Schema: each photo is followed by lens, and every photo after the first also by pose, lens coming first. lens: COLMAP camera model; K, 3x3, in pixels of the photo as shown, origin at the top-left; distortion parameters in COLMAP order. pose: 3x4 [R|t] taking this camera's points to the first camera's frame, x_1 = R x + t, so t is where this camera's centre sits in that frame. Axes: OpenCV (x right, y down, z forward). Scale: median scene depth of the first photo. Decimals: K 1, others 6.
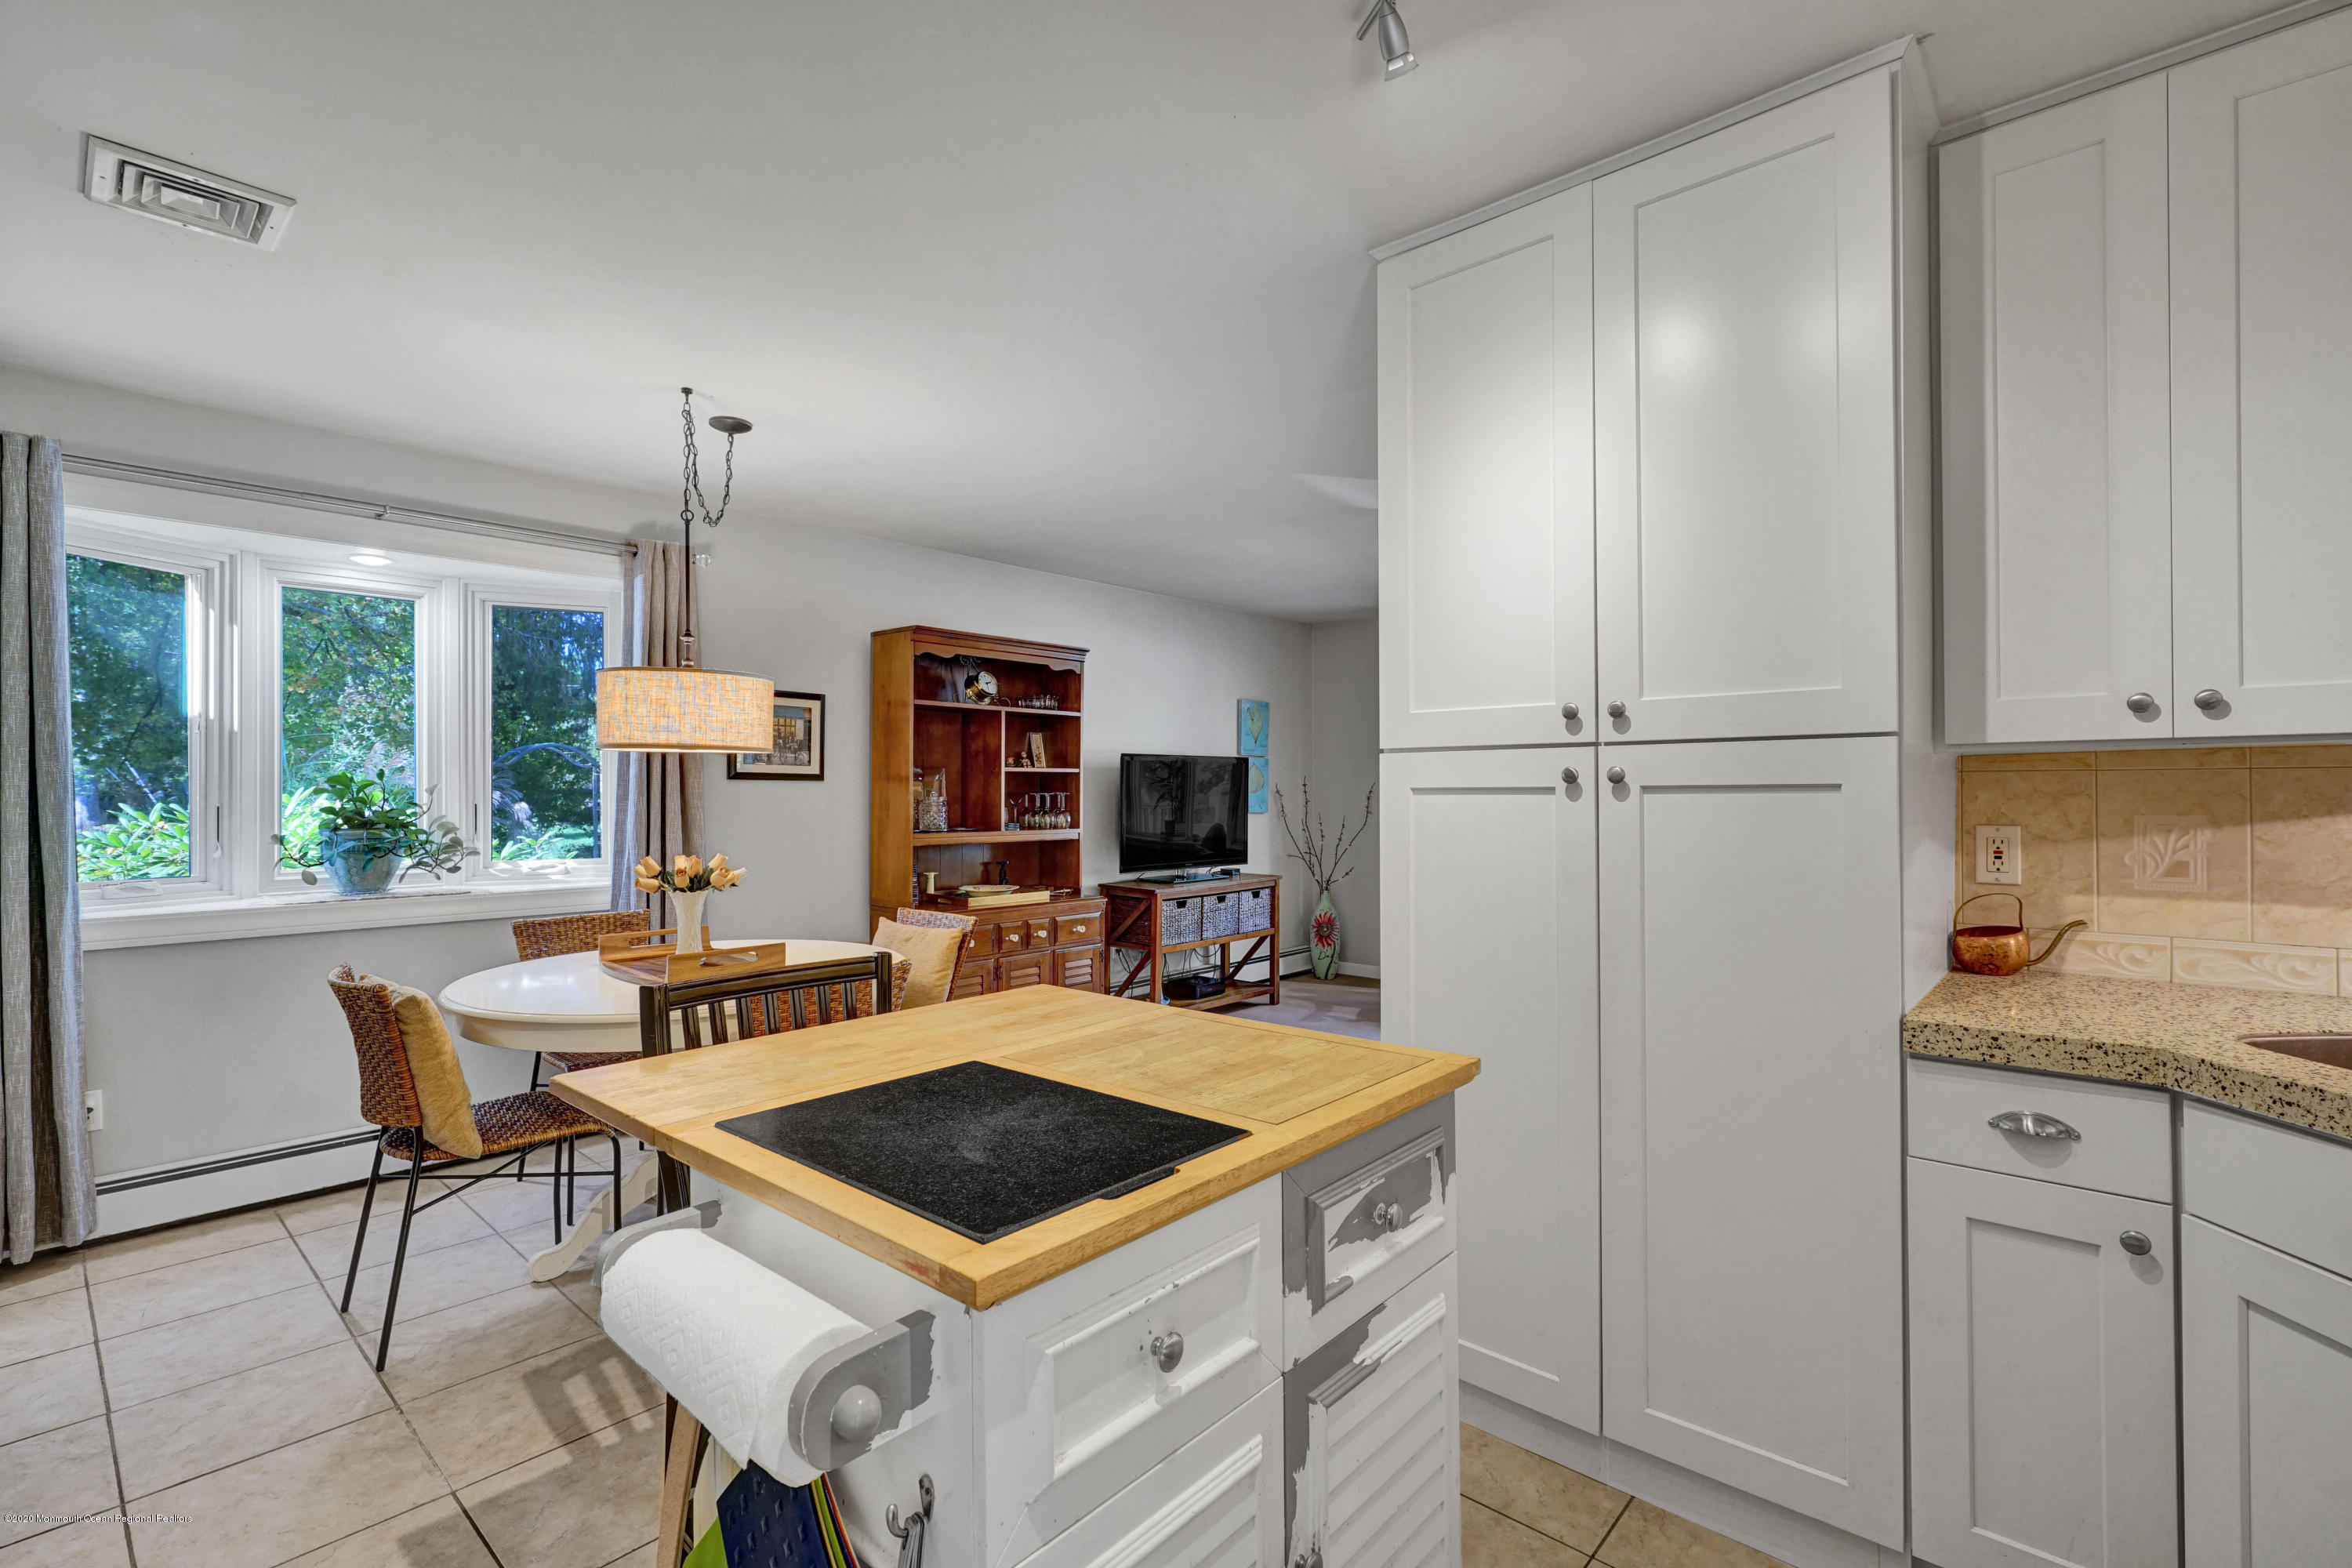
lens RADIAL K [[1056.1, 0, 1153.6], [0, 1056.1, 790.4], [0, 0, 1]] dist [-0.003537, 0.001834]
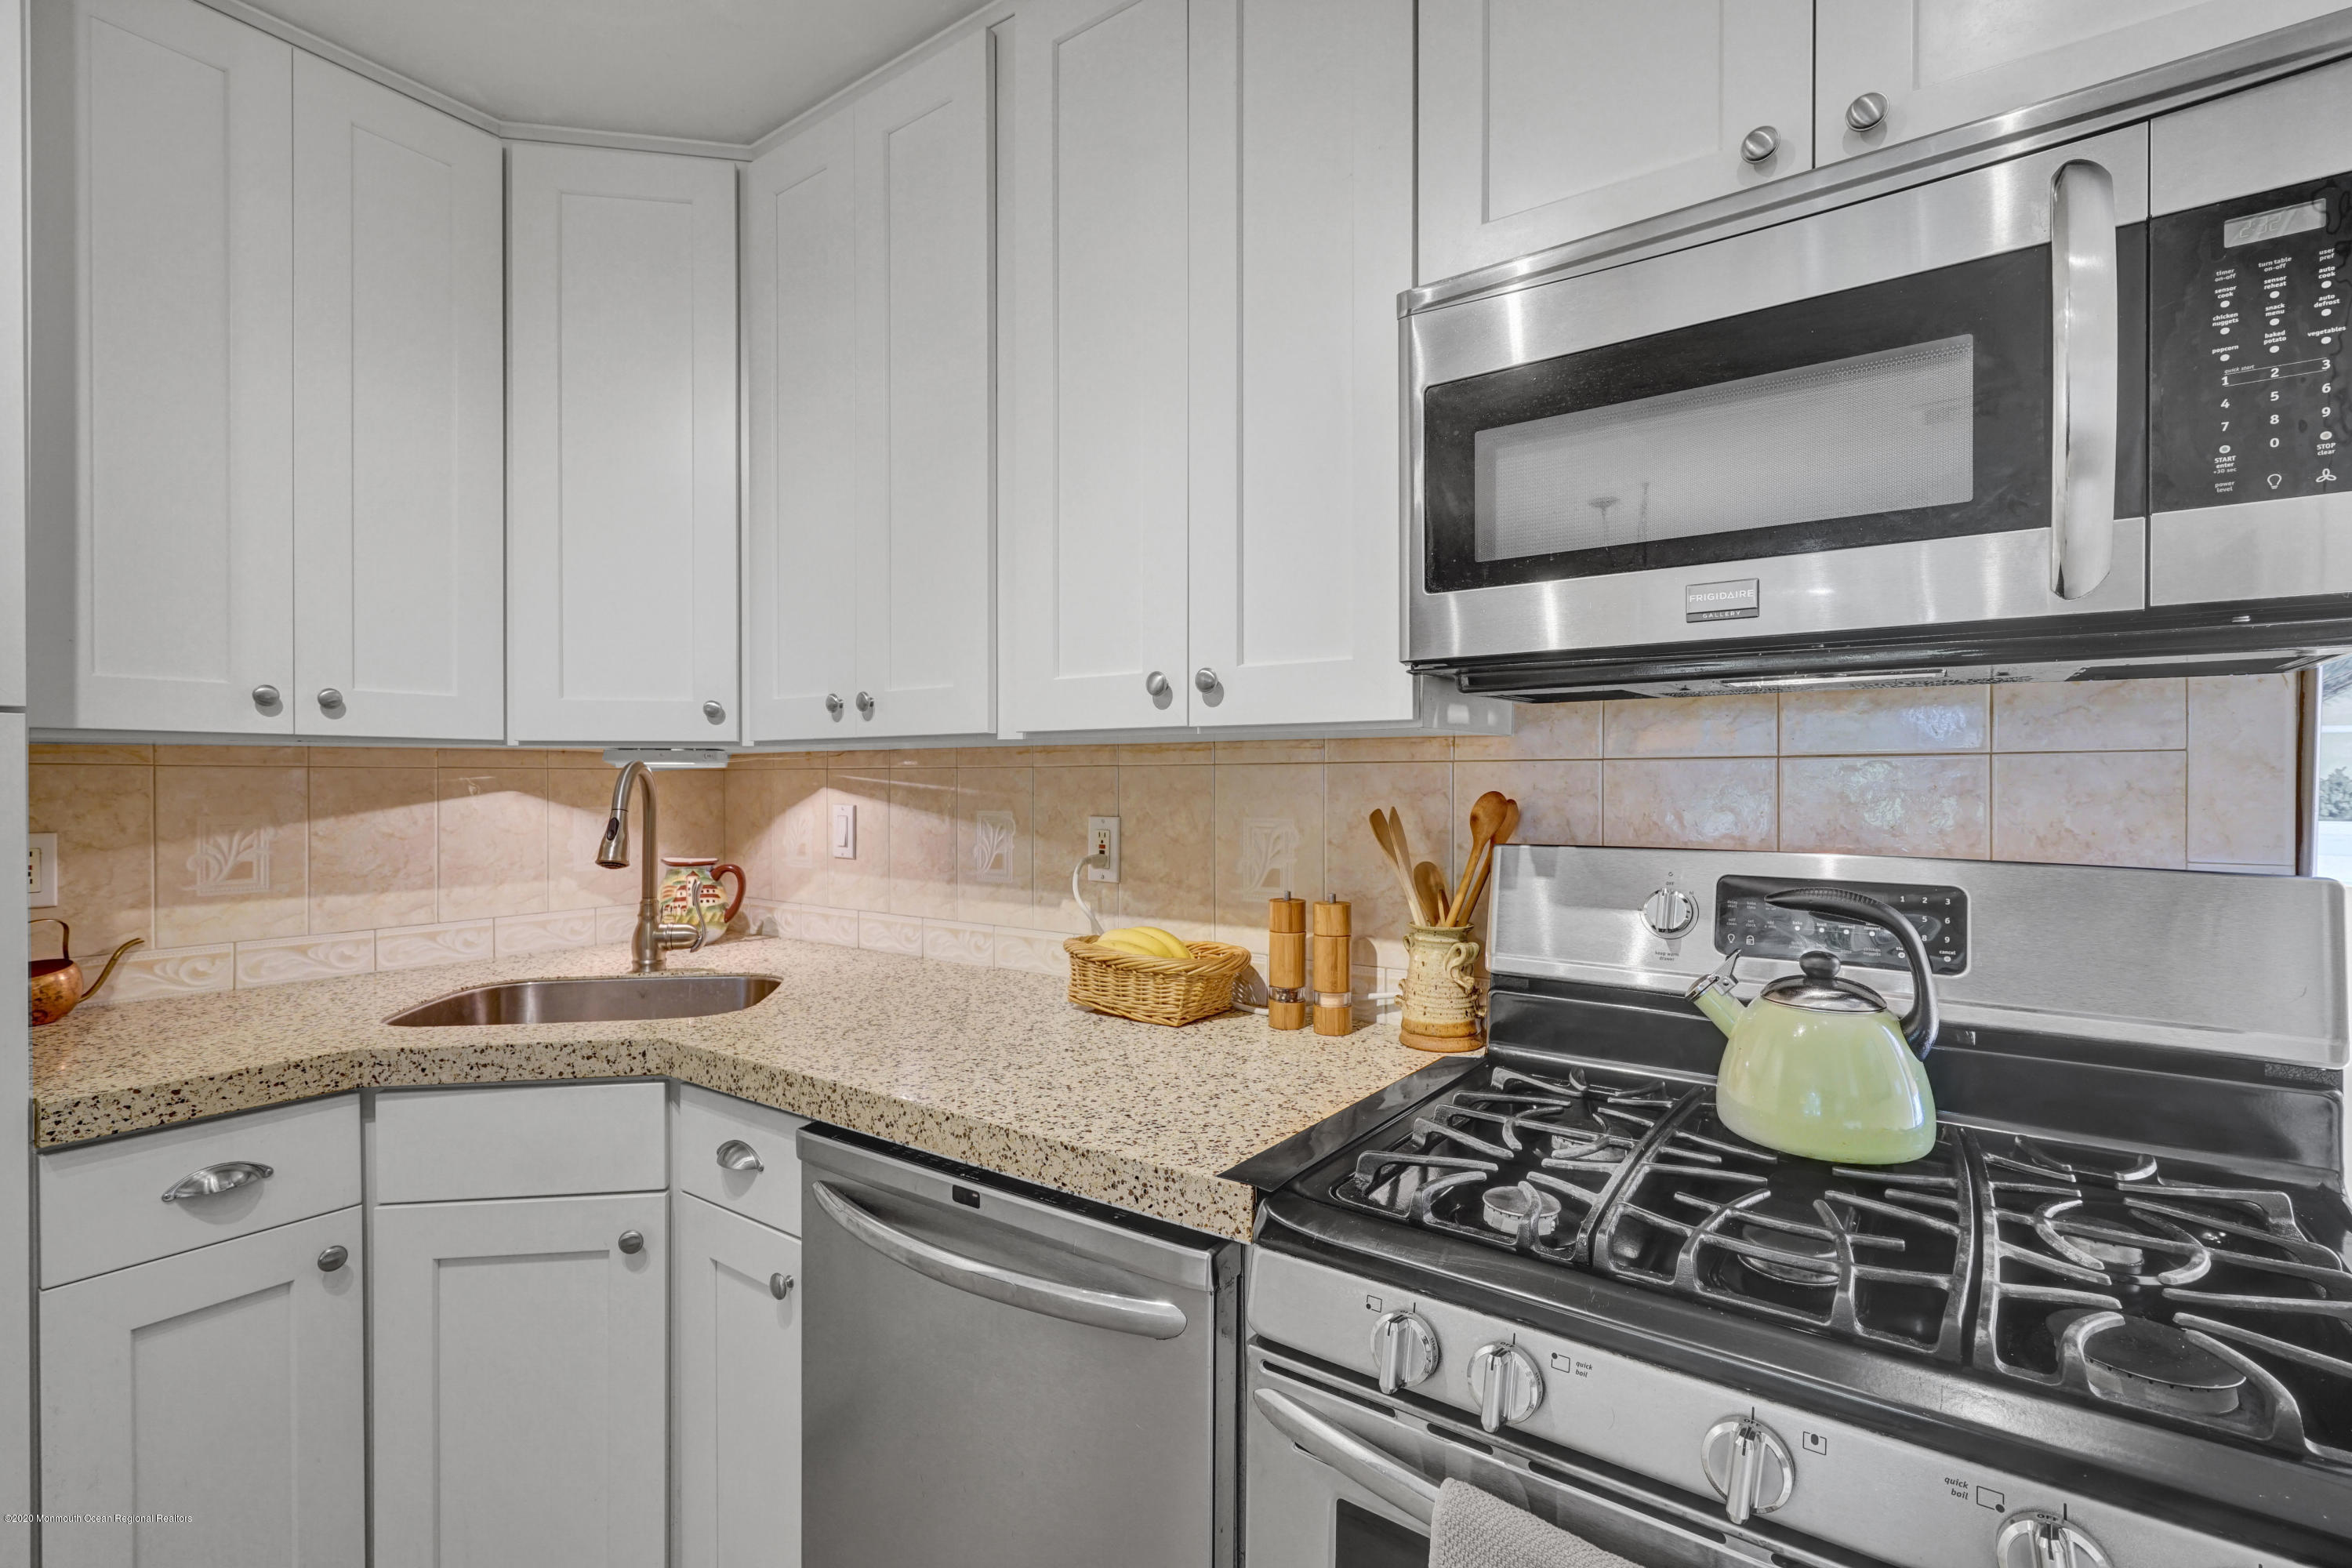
lens RADIAL K [[1056.1, 0, 1201.1], [0, 1056.1, 784.9], [0, 0, 1]] dist [-0.003537, 0.001834]
pose [[-0.132922, 0.002806, 0.991122, -0.060531], [0.000864, 0.999996, -0.002715, 0.000174], [-0.991126, 0.000495, -0.132924, 0.162342]]
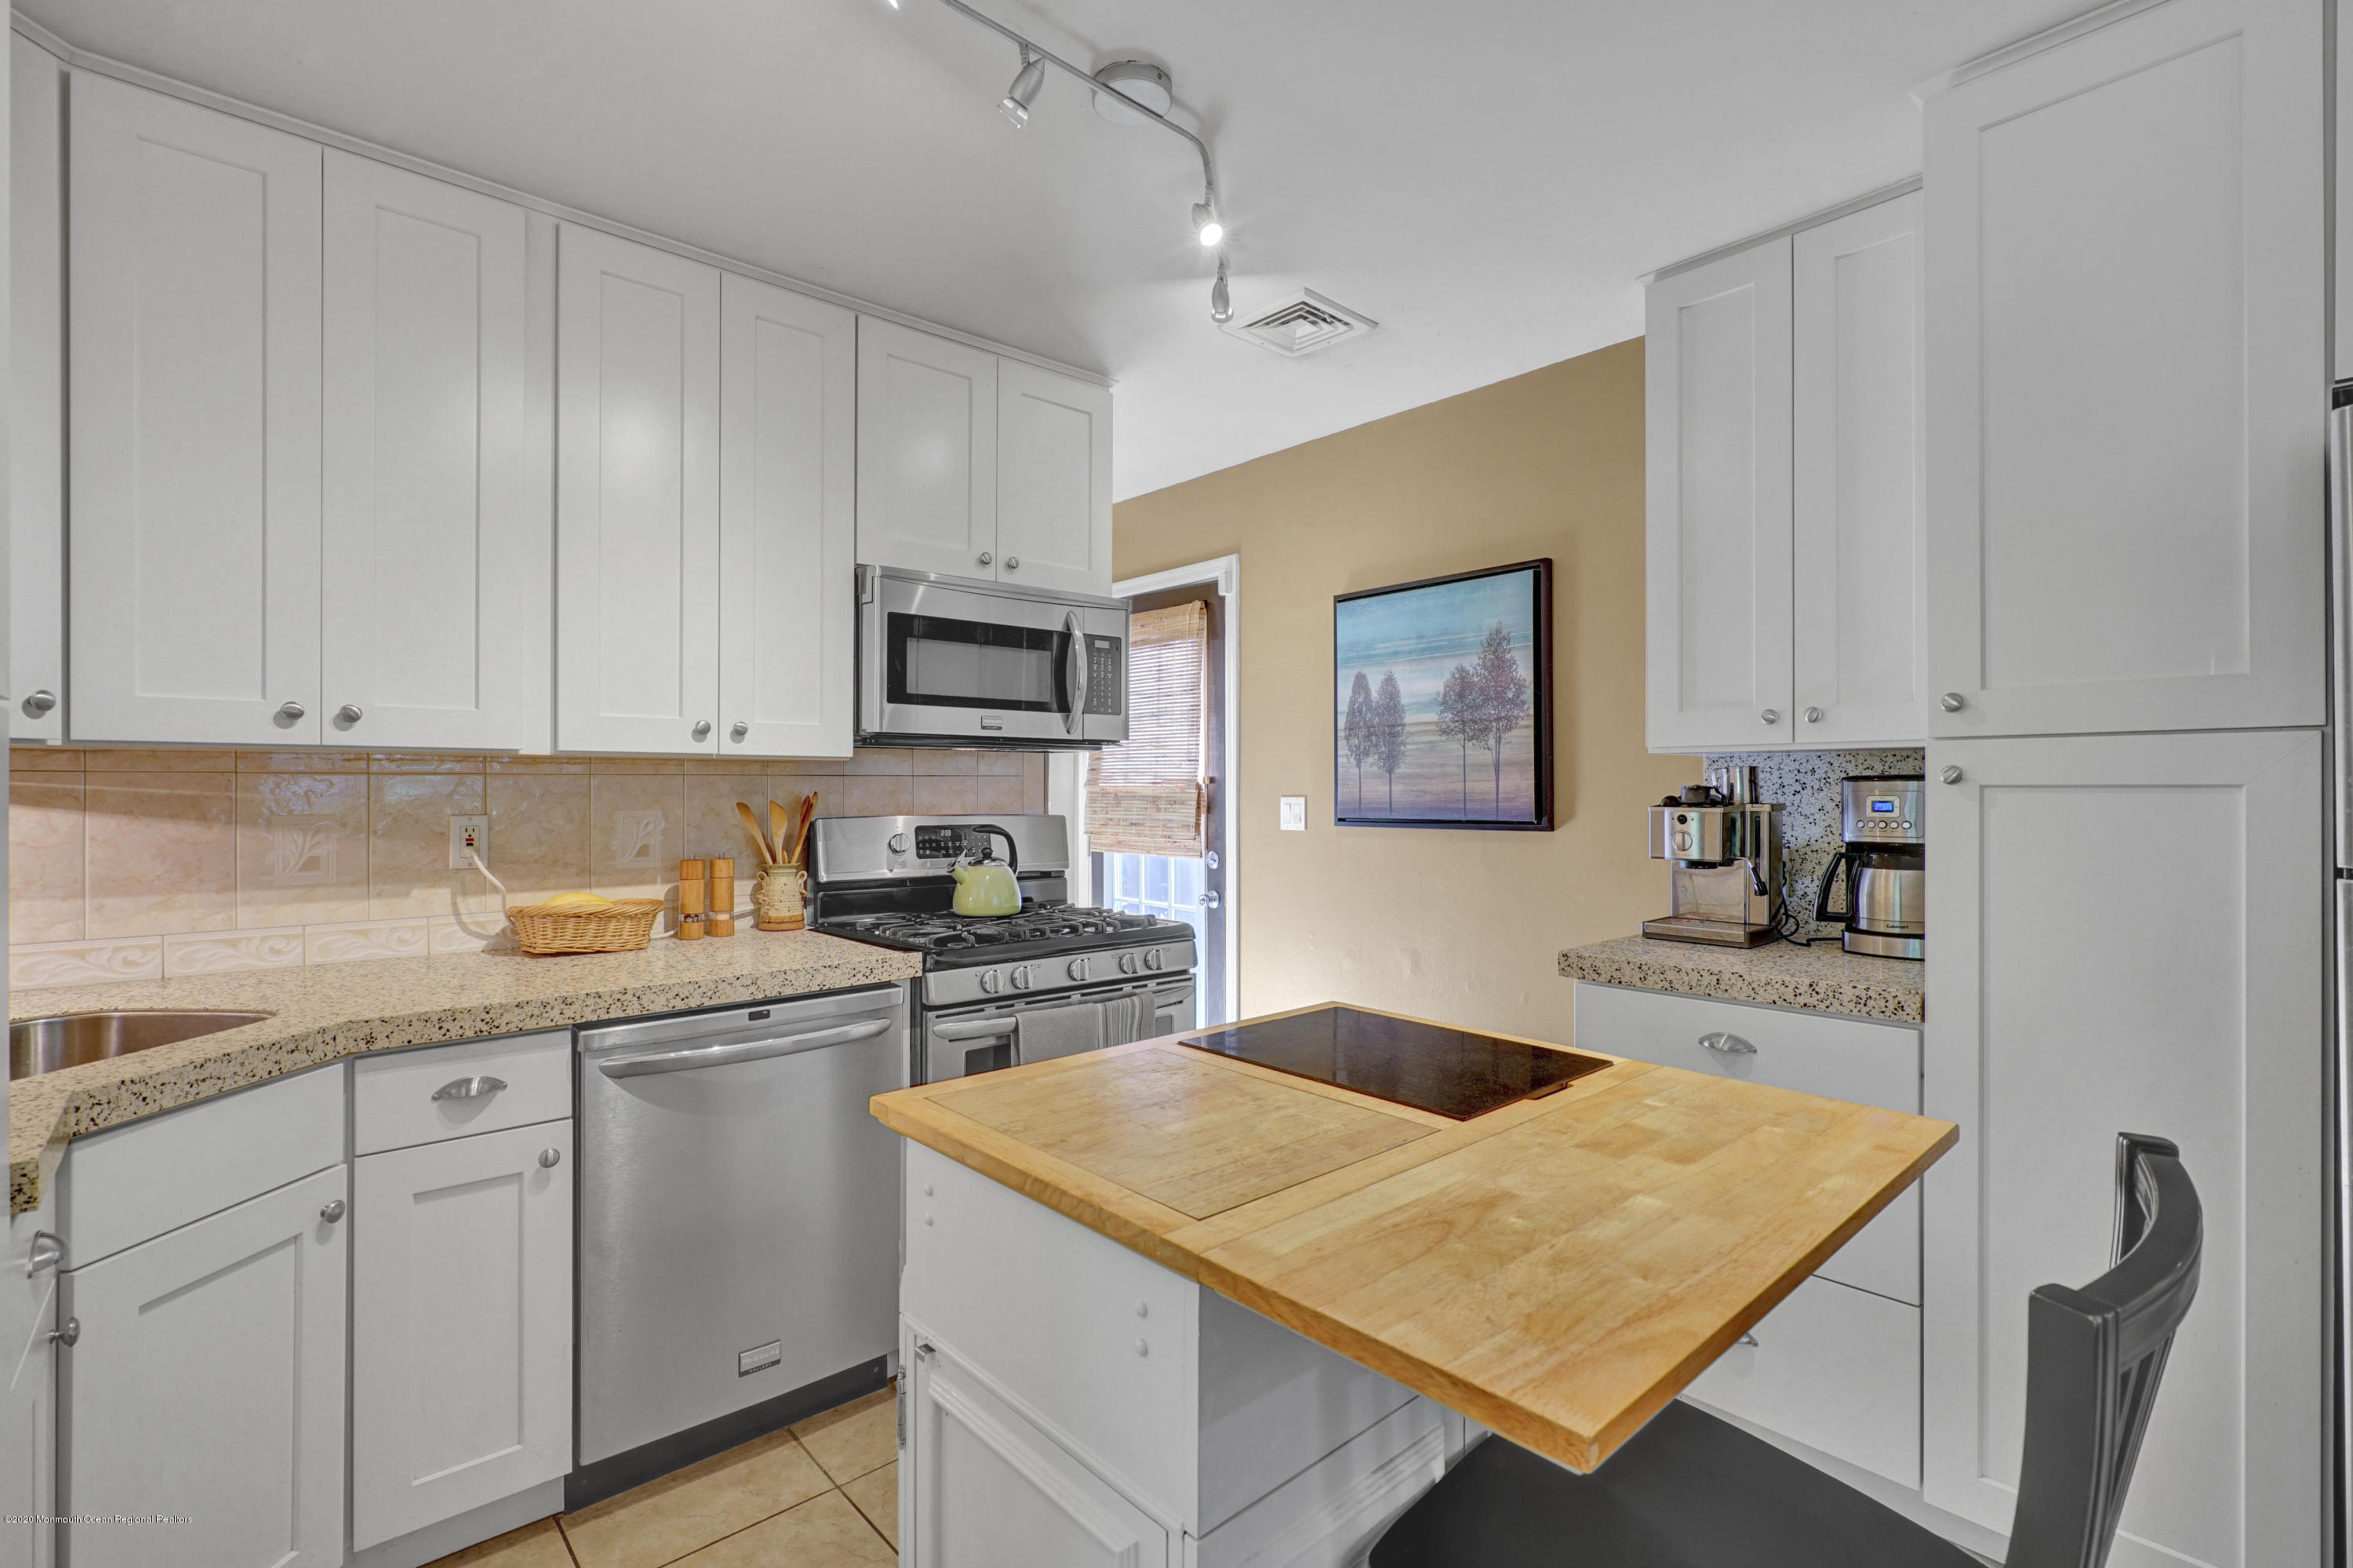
lens RADIAL K [[1056.6, 0, 1151.6], [0, 1056.6, 789.1], [0, 0, 1]] dist [-0.003537, 0.001834]
pose [[-0.992974, 0.004938, 0.118232, -0.011724], [0.005205, 0.999985, 0.001949, -0.000434], [-0.118221, 0.002551, -0.992984, 0.819858]]
